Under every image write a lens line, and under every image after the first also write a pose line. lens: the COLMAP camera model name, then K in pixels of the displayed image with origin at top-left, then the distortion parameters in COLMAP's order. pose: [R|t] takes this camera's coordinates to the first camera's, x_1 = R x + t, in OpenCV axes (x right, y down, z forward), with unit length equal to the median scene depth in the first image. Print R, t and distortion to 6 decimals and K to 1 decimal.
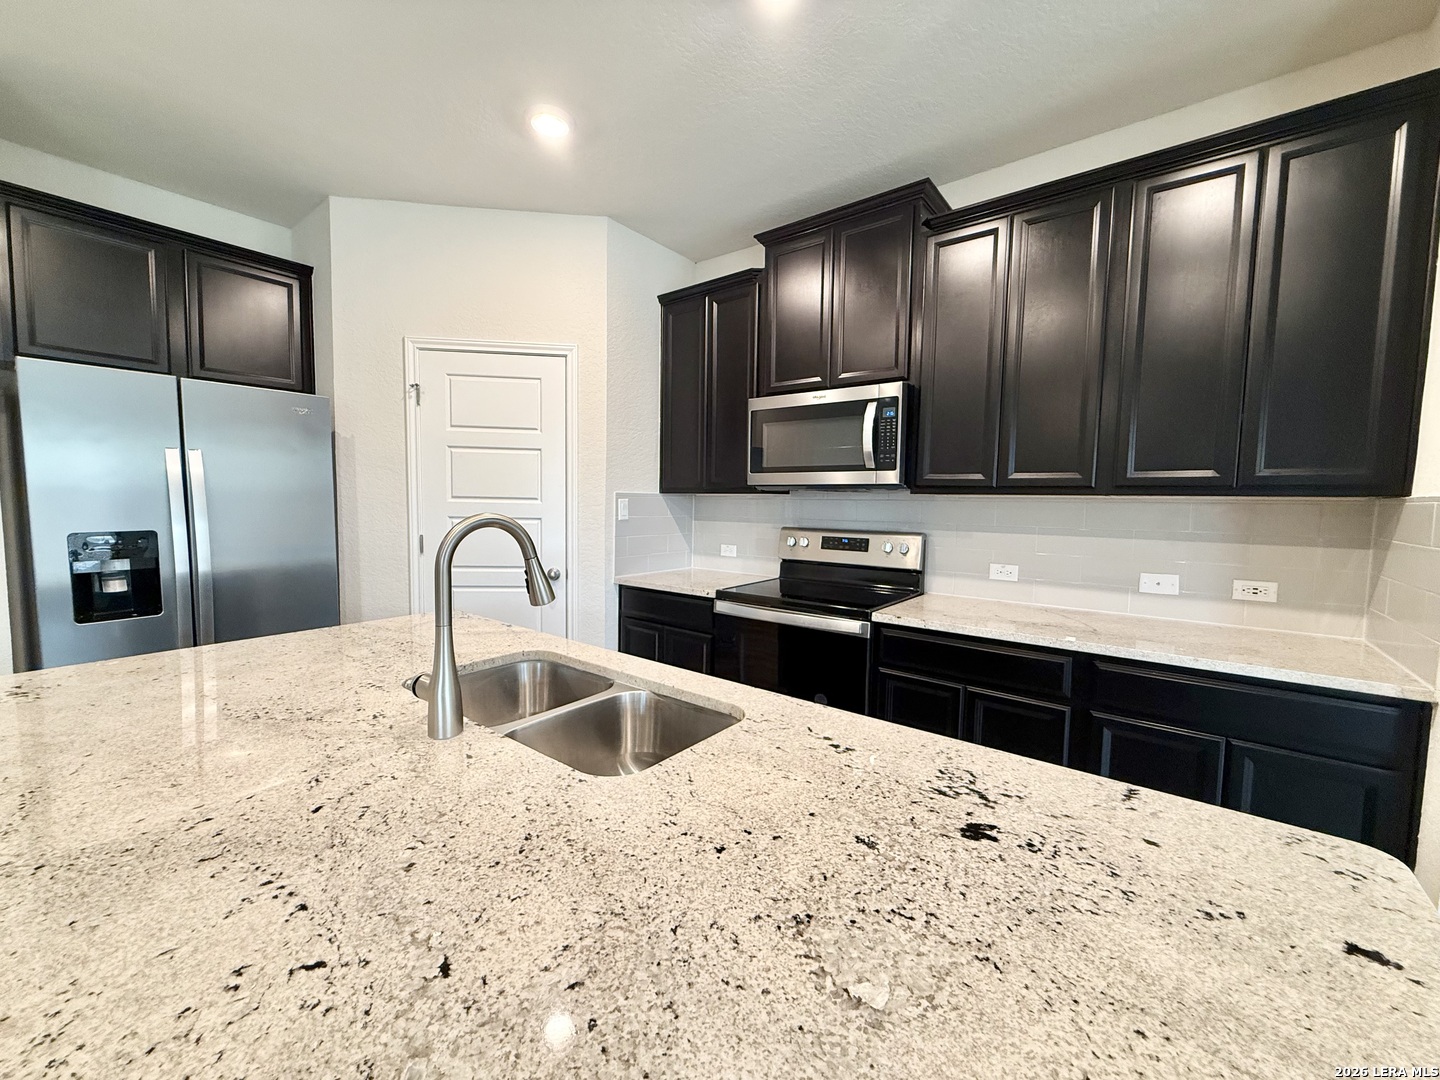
lens RADIAL K [[574.9, 0, 715.0], [0, 574.9, 540.8], [0, 0, 1]] dist [0.001634, -0.000079]
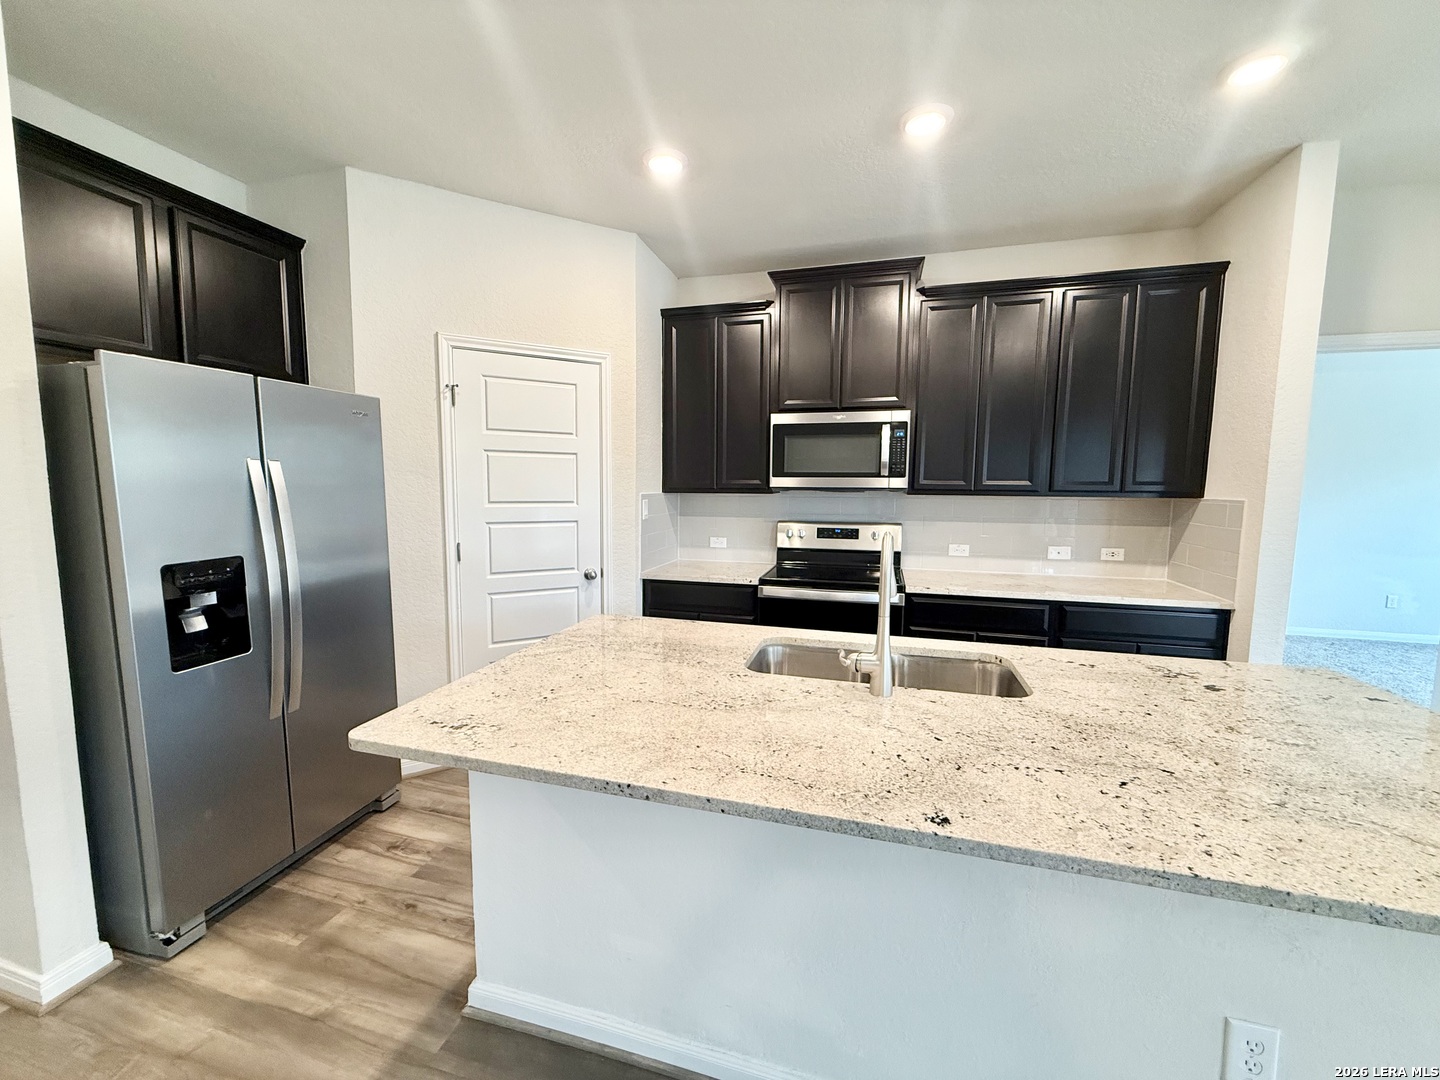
lens RADIAL K [[574.9, 0, 715.0], [0, 574.9, 540.8], [0, 0, 1]] dist [0.001634, -0.000079]
pose [[0.924483, -0.047443, 0.378259, -0.588557], [0.034776, 0.998584, 0.040252, -0.045794], [-0.379633, -0.024058, 0.924824, -0.056326]]
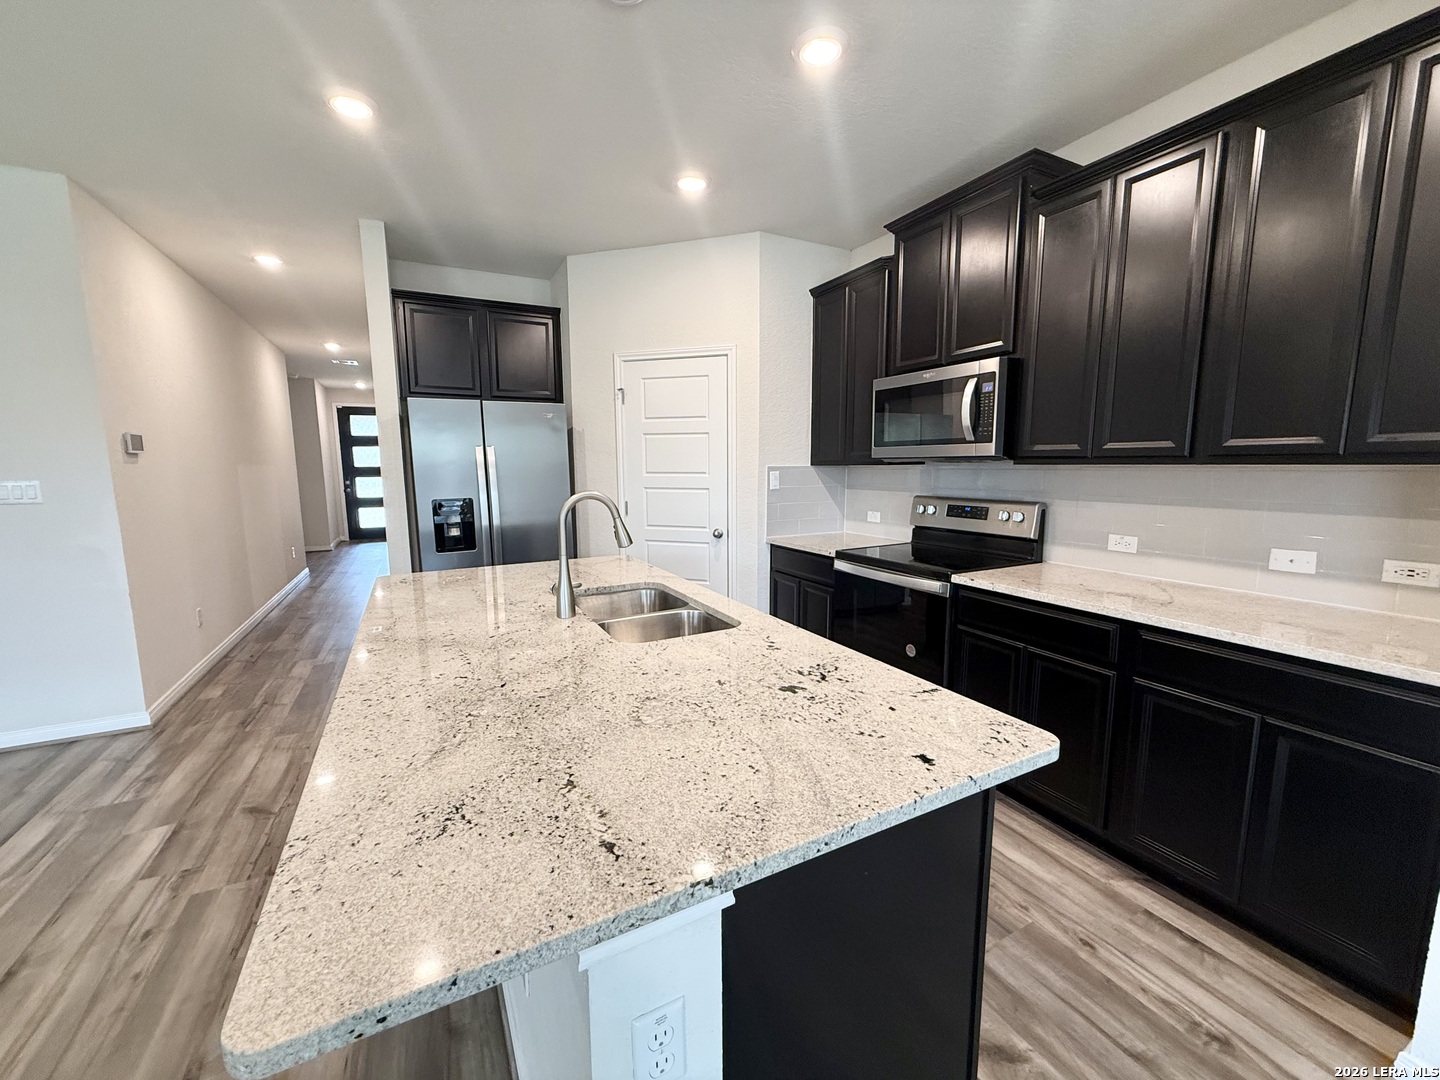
lens RADIAL K [[574.9, 0, 715.0], [0, 574.9, 540.8], [0, 0, 1]] dist [0.001634, -0.000079]
pose [[0.910777, 0.033874, -0.411507, 0.289162], [-0.008754, 0.997989, 0.062775, -0.004950], [0.412806, -0.053572, 0.909242, -0.174721]]
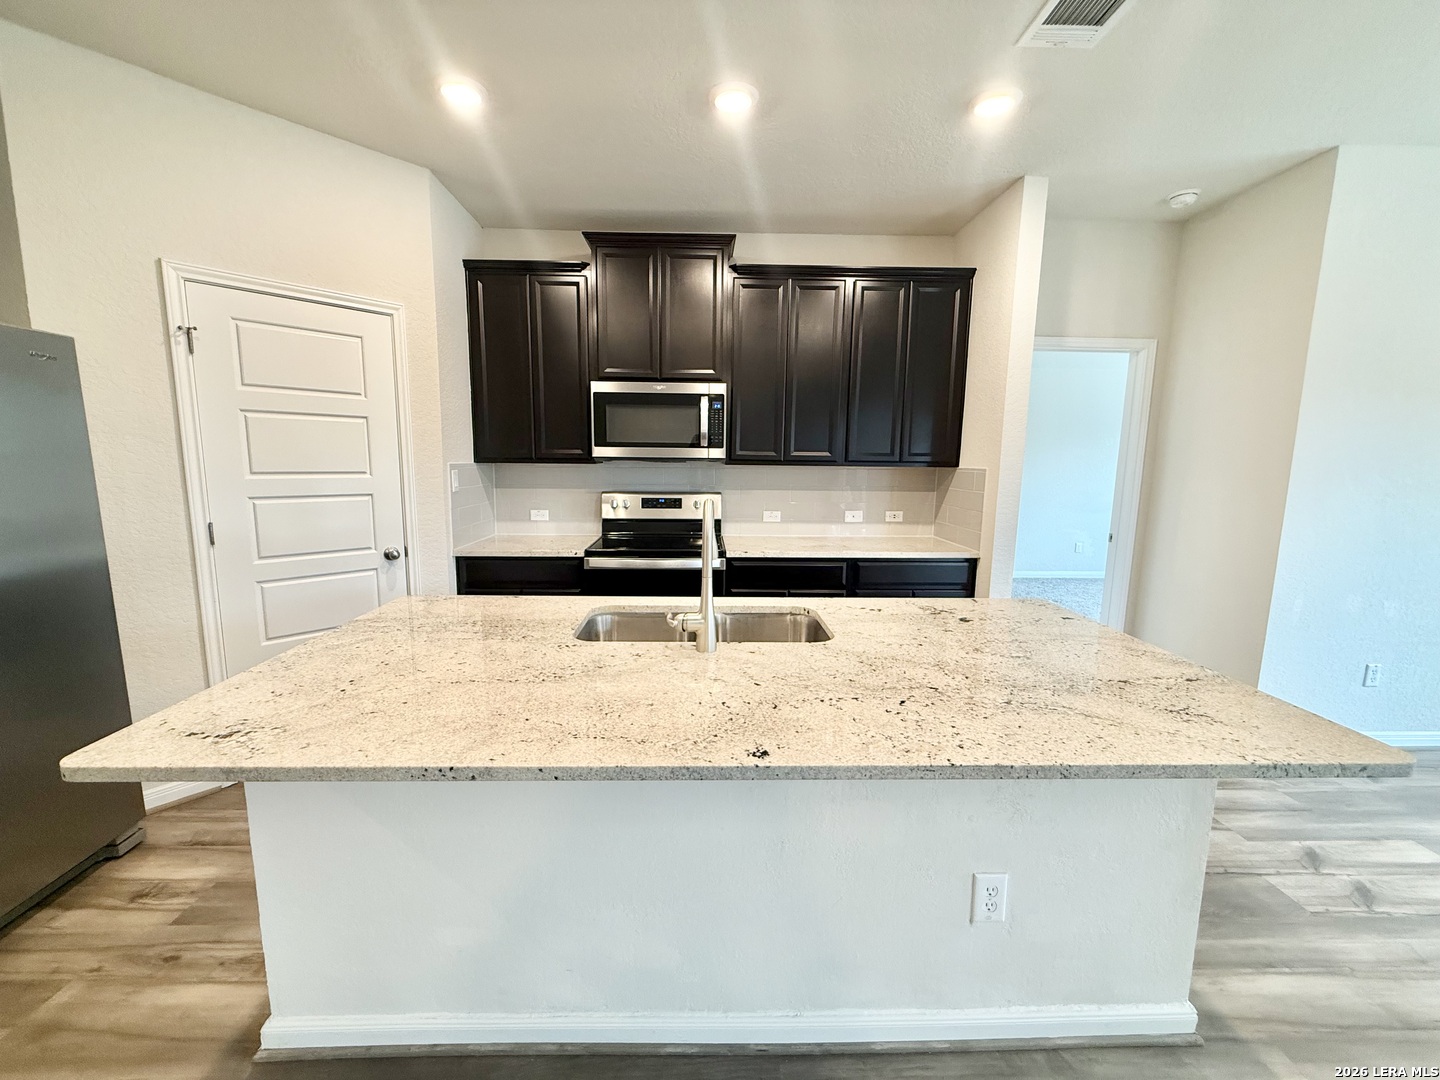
lens RADIAL K [[574.9, 0, 715.0], [0, 574.9, 540.8], [0, 0, 1]] dist [0.001634, -0.000079]
pose [[0.768570, -0.098554, 0.632129, -0.591446], [0.046389, 0.994047, 0.098579, -0.038257], [-0.638082, -0.046442, 0.768567, -0.059901]]
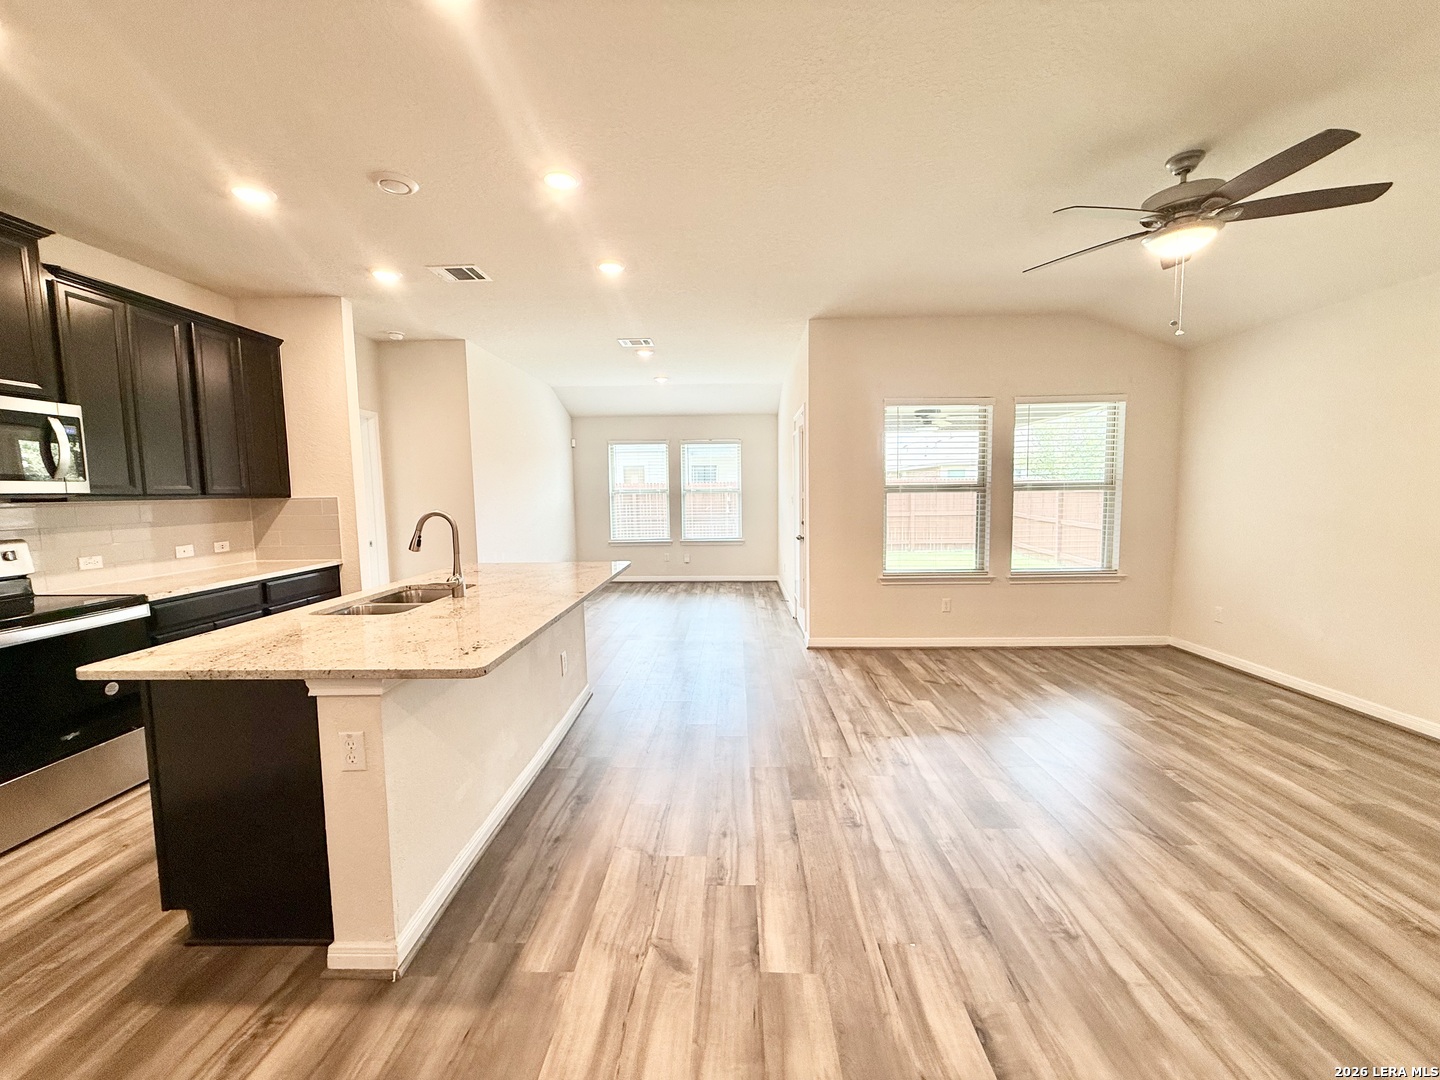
lens RADIAL K [[574.9, 0, 715.0], [0, 574.9, 540.8], [0, 0, 1]] dist [0.001634, -0.000079]
pose [[-0.597287, -0.074812, 0.798531, -1.371840], [0.066166, 0.987650, 0.142021, -0.084779], [-0.799294, 0.137663, -0.584961, 0.674463]]
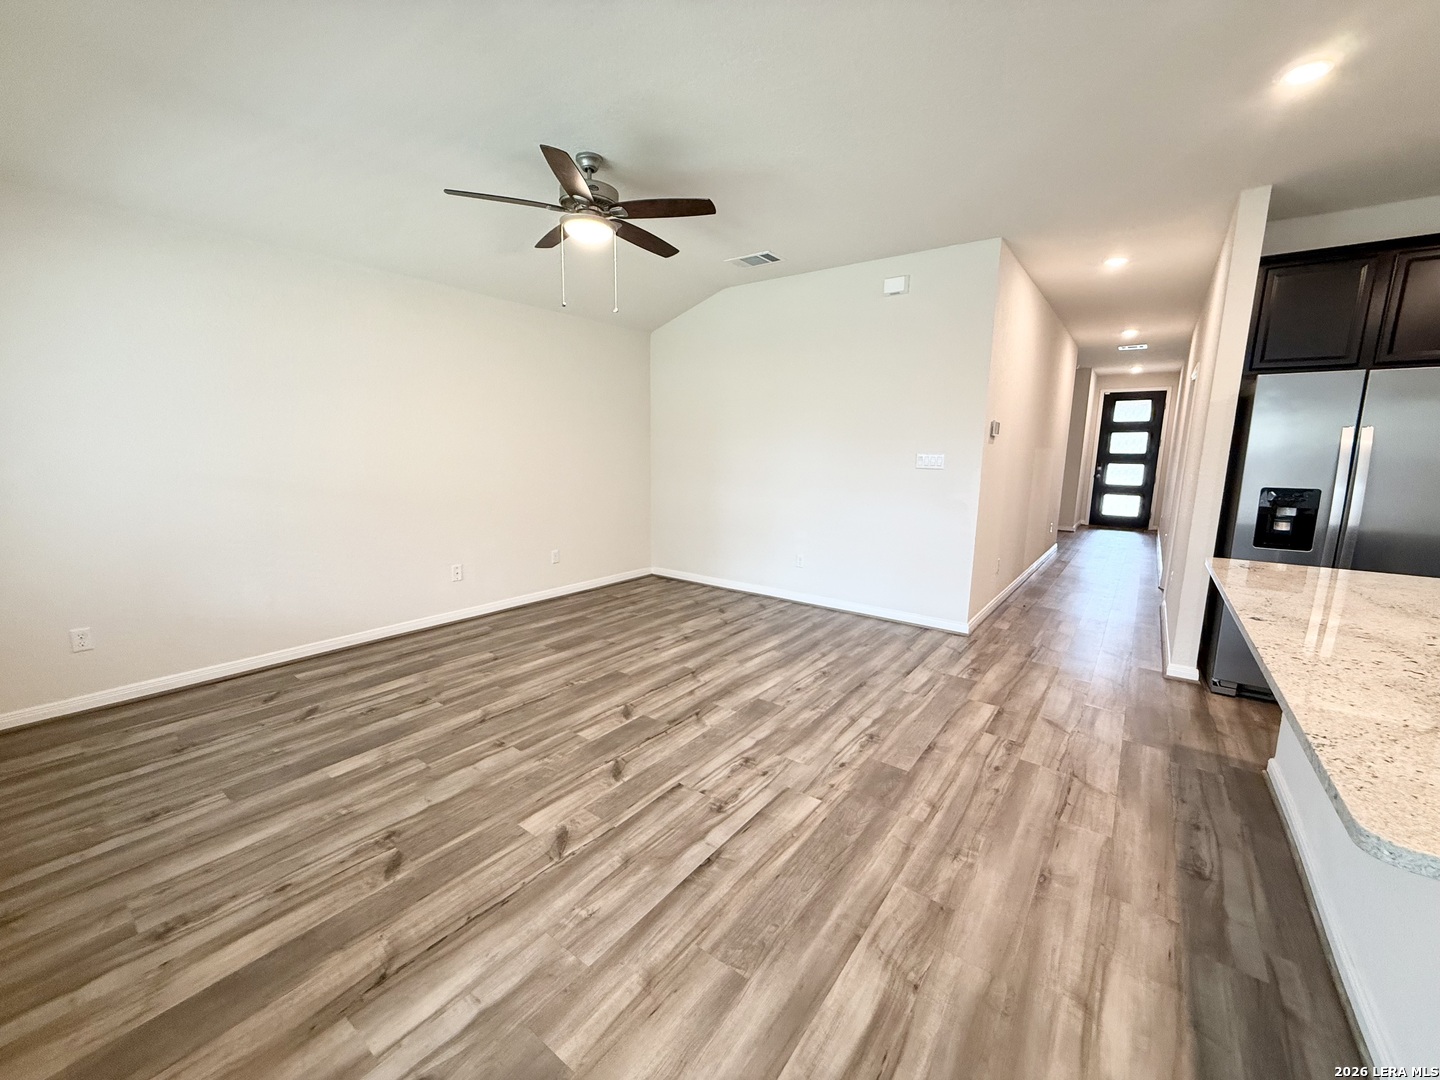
lens RADIAL K [[574.9, 0, 715.0], [0, 574.9, 540.8], [0, 0, 1]] dist [0.001634, -0.000079]
pose [[0.030179, 0.145894, -0.988840, 0.310629], [-0.088105, 0.985828, 0.142760, 0.030837], [0.995654, 0.082814, 0.042605, -0.424300]]
